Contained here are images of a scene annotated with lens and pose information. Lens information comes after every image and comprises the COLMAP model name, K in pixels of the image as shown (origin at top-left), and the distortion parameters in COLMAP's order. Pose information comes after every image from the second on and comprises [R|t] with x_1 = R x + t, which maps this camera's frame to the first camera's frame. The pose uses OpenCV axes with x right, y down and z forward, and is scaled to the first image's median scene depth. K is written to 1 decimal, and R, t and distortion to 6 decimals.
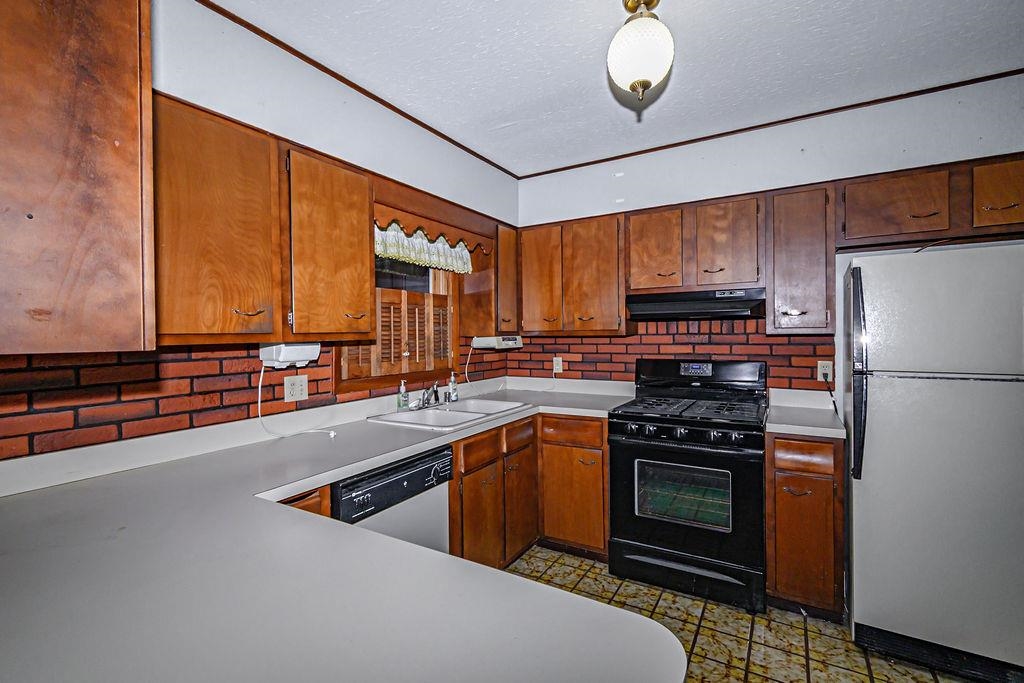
lens RADIAL K [[470.1, 0, 514.1], [0, 470.1, 339.3], [0, 0, 1]] dist [0.005587, -0.001557]
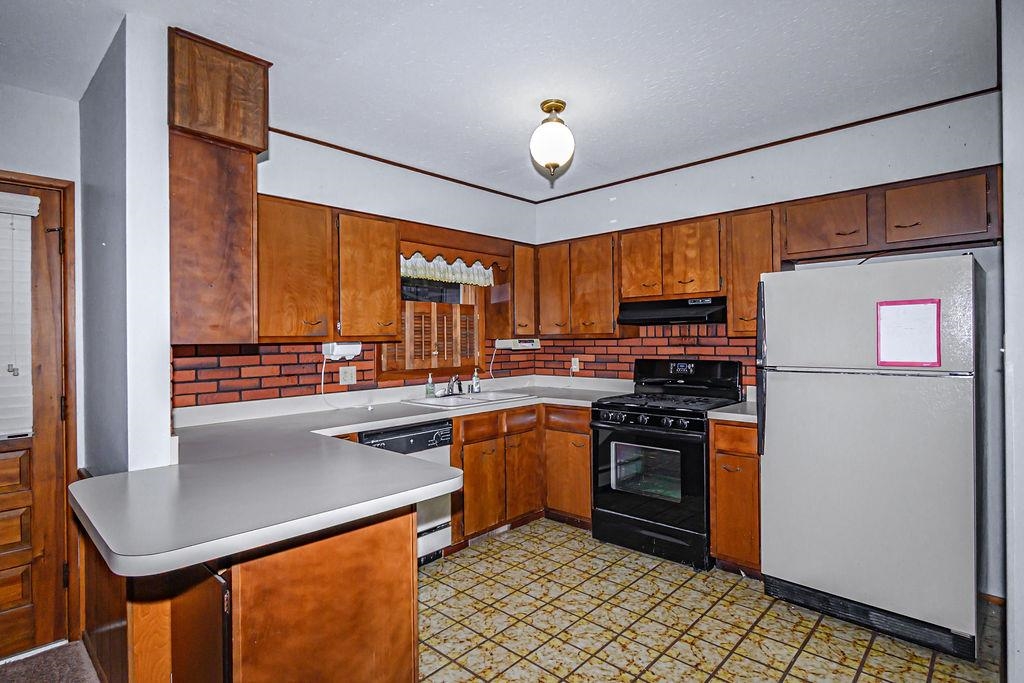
lens RADIAL K [[530.2, 0, 508.4], [0, 530.2, 340.8], [0, 0, 1]] dist [0.002453, -0.001753]
pose [[0.976218, 0.001154, -0.216789, 0.286566], [-0.002581, 0.999977, -0.006301, 0.007769], [0.216777, 0.006711, 0.976198, -0.362966]]
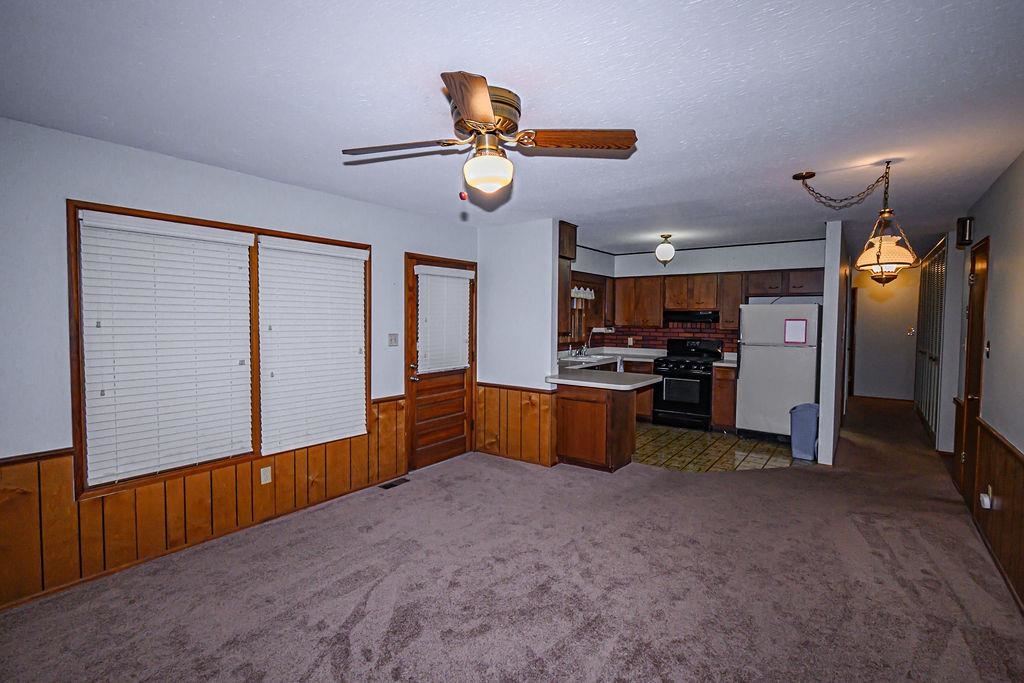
lens RADIAL K [[484.1, 0, 514.4], [0, 484.1, 339.7], [0, 0, 1]] dist [0.009848, -0.000190]
pose [[0.995506, 0.022514, -0.091985, -0.302949], [-0.019373, 0.999203, 0.034904, -0.024895], [0.092697, -0.032965, 0.995149, -1.627991]]
